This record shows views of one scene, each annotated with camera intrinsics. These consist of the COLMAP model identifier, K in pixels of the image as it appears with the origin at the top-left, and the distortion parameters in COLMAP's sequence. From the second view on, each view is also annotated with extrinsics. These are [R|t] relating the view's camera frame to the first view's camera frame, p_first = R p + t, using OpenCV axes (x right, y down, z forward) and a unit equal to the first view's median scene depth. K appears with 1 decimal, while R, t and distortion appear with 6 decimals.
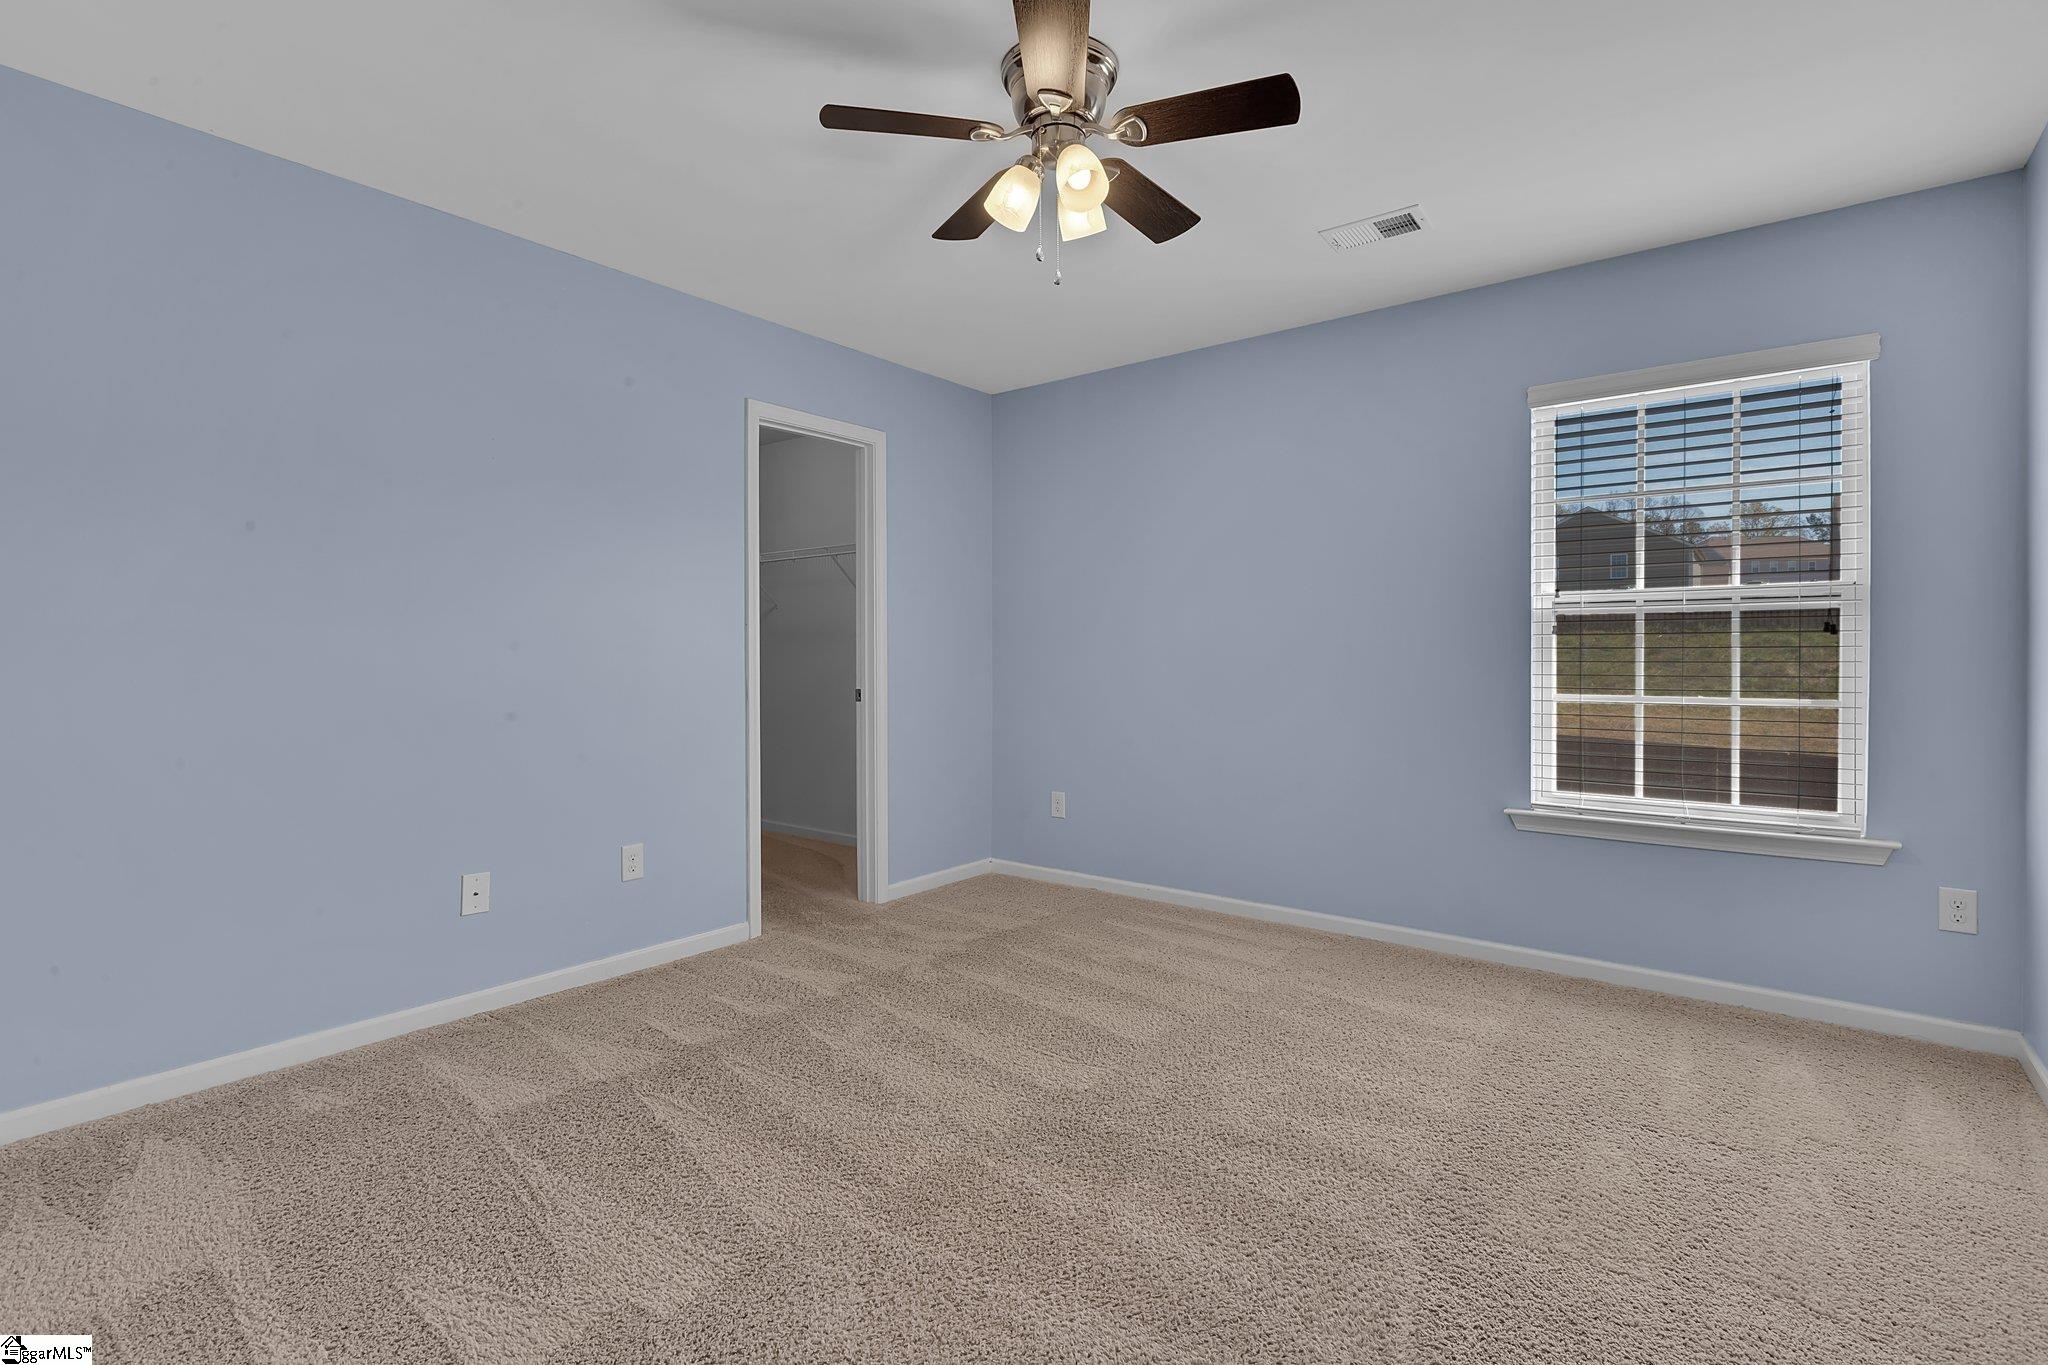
lens RADIAL K [[962.8, 0, 1030.3], [0, 962.8, 666.6], [0, 0, 1]] dist [0.000411, 0.000507]
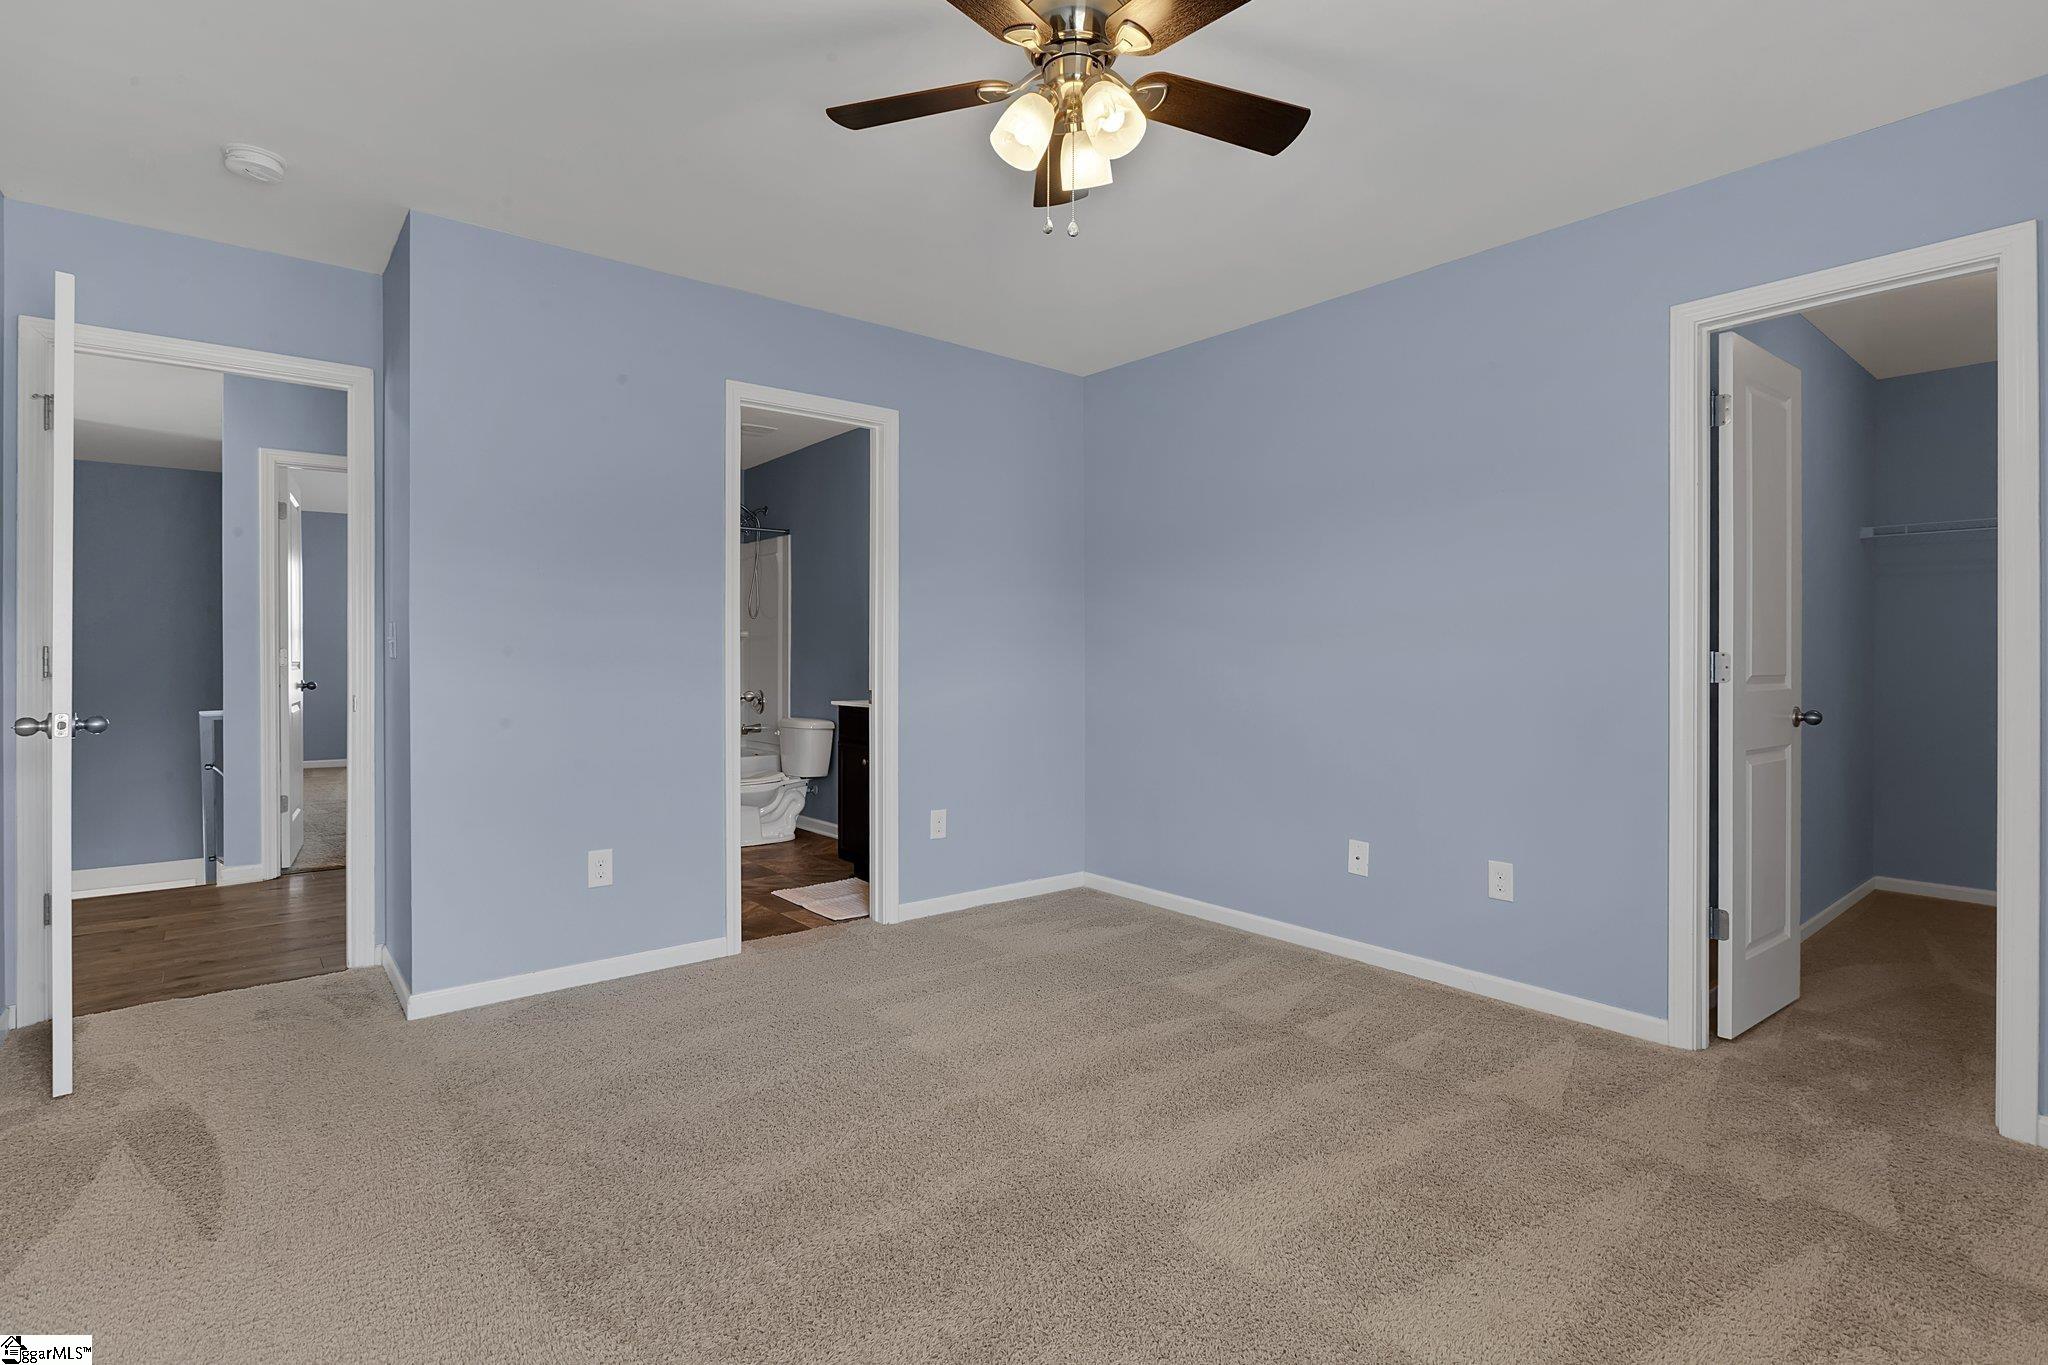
lens RADIAL K [[999.2, 0, 1027.3], [0, 999.2, 656.2], [0, 0, 1]] dist [0.003025, -0.001067]
pose [[-0.218119, 0.003706, -0.975915, 0.703320], [-0.013463, 0.999886, 0.006806, -0.012914], [0.975829, 0.014623, -0.218044, 0.872468]]
